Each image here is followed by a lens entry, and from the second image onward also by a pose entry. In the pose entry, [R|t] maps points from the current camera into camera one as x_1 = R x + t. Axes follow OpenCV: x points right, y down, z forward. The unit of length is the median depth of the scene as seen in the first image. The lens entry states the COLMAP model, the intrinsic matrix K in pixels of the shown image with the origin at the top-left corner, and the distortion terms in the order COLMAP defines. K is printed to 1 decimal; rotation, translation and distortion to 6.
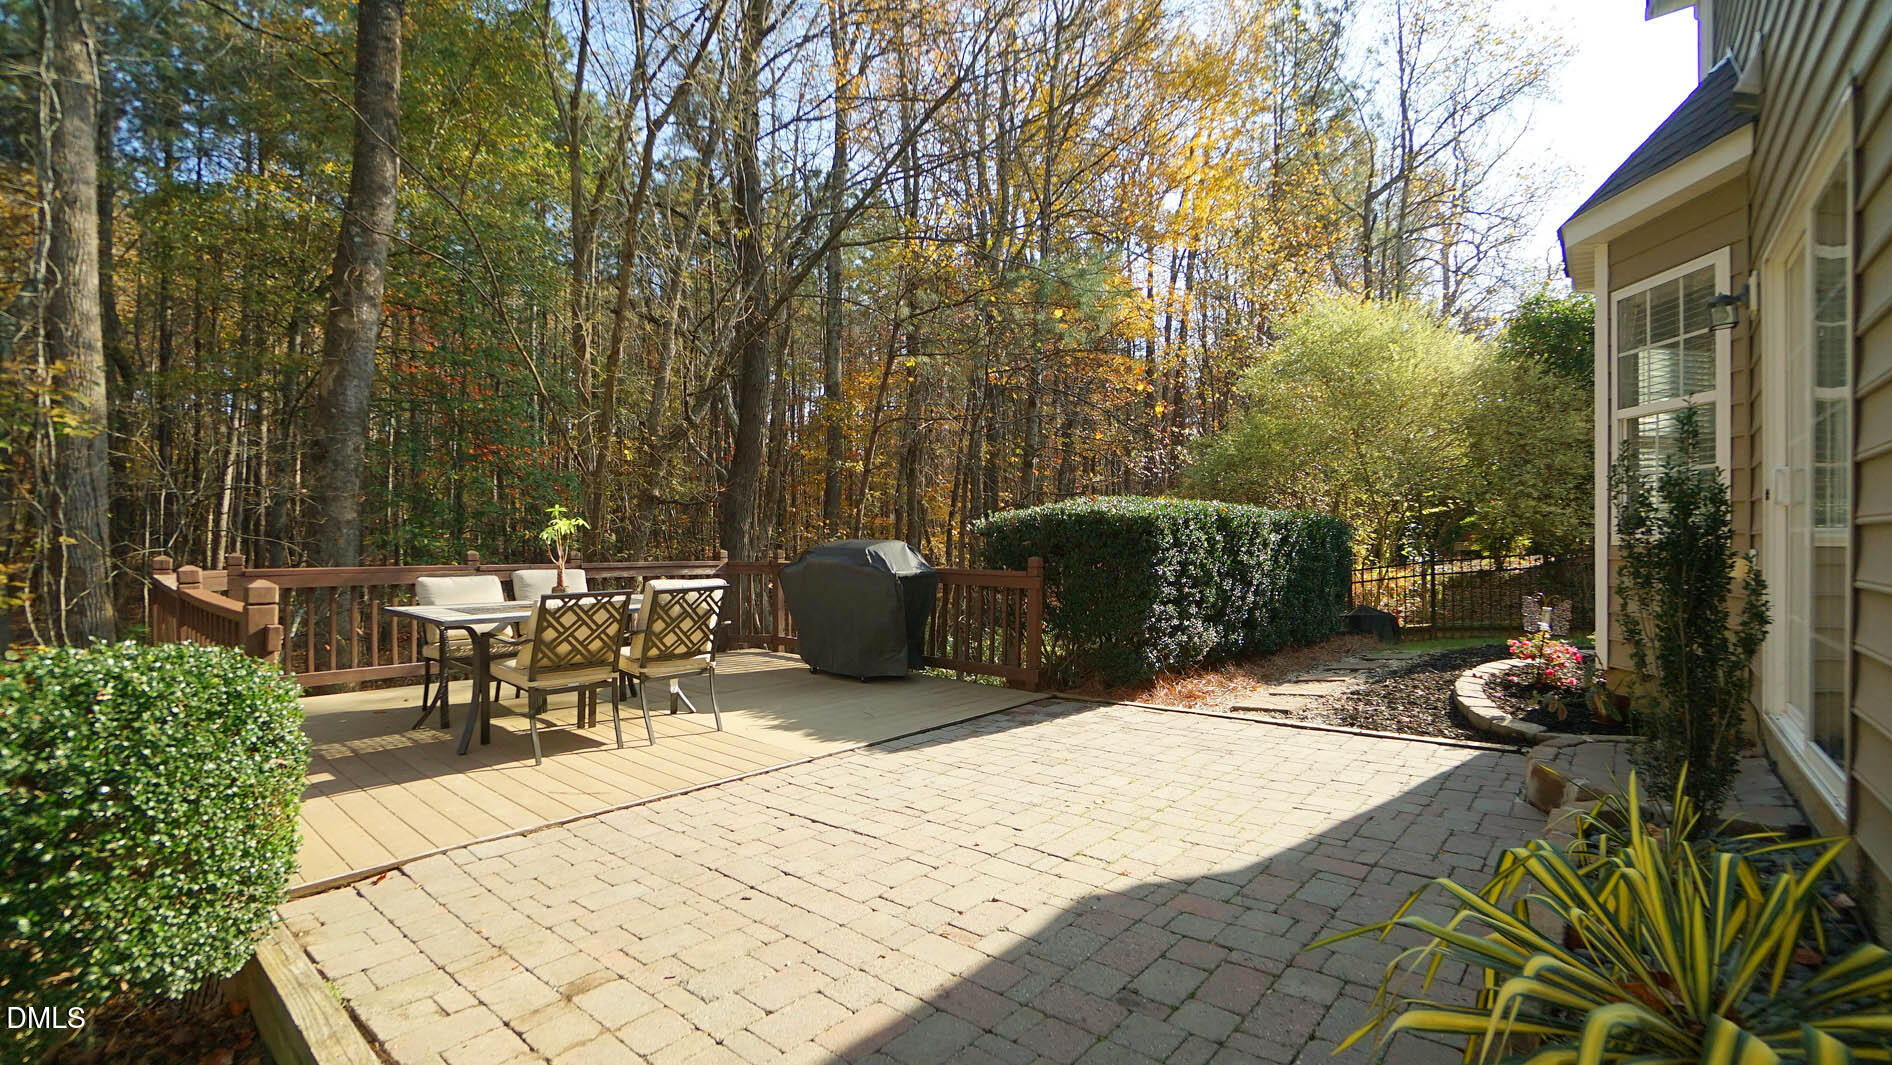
lens RADIAL K [[833.9, 0, 939.8], [0, 833.9, 543.4], [0, 0, 1]] dist [-0.058321, 0.017084]
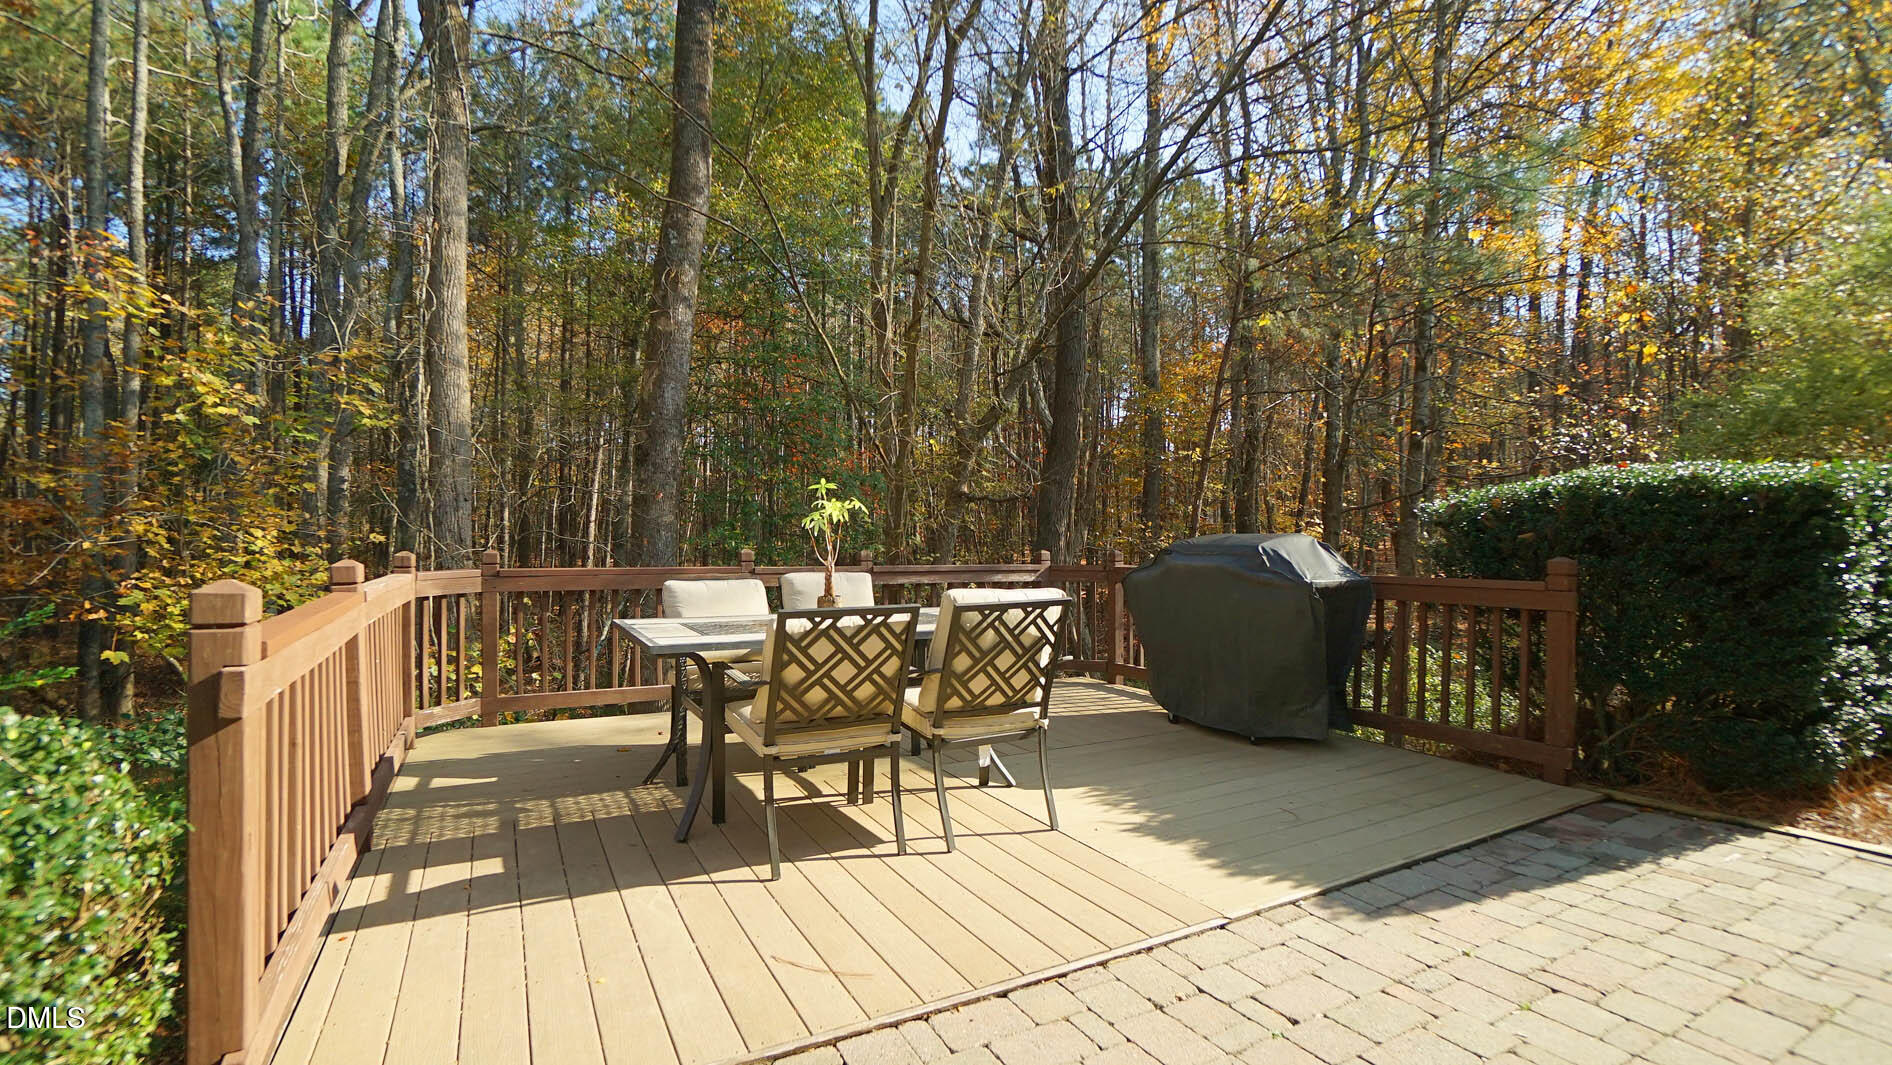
lens RADIAL K [[833.9, 0, 927.8], [0, 833.9, 538.2], [0, 0, 1]] dist [-0.058321, 0.017084]
pose [[0.930033, -0.005515, -0.367434, -0.116326], [-0.000264, 0.999877, -0.015675, 0.013854], [0.367475, 0.014675, 0.929918, 0.358053]]
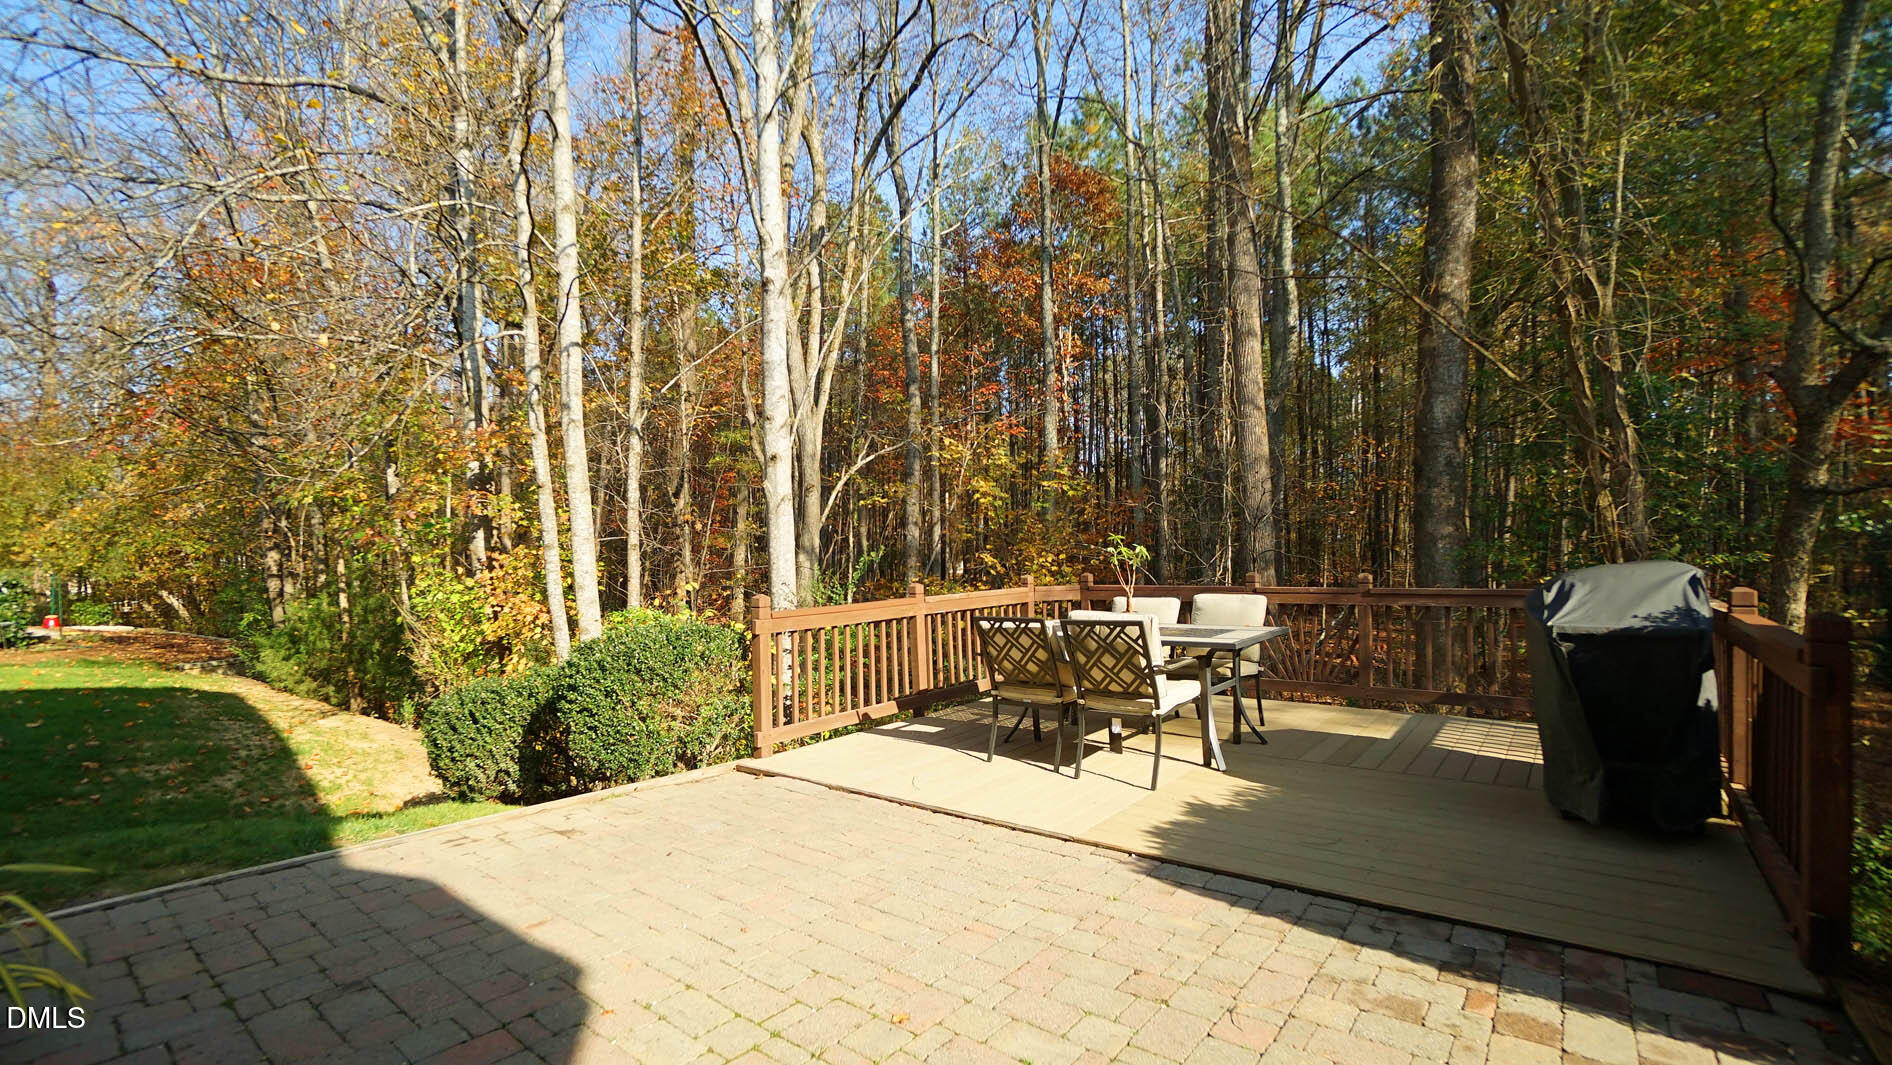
lens RADIAL K [[833.9, 0, 948.9], [0, 833.9, 545.7], [0, 0, 1]] dist [-0.058321, 0.017084]
pose [[0.045777, -0.016735, -0.998811, 0.565350], [0.014715, 0.999762, -0.016077, -0.016577], [0.998843, -0.013962, 0.046012, 0.714730]]
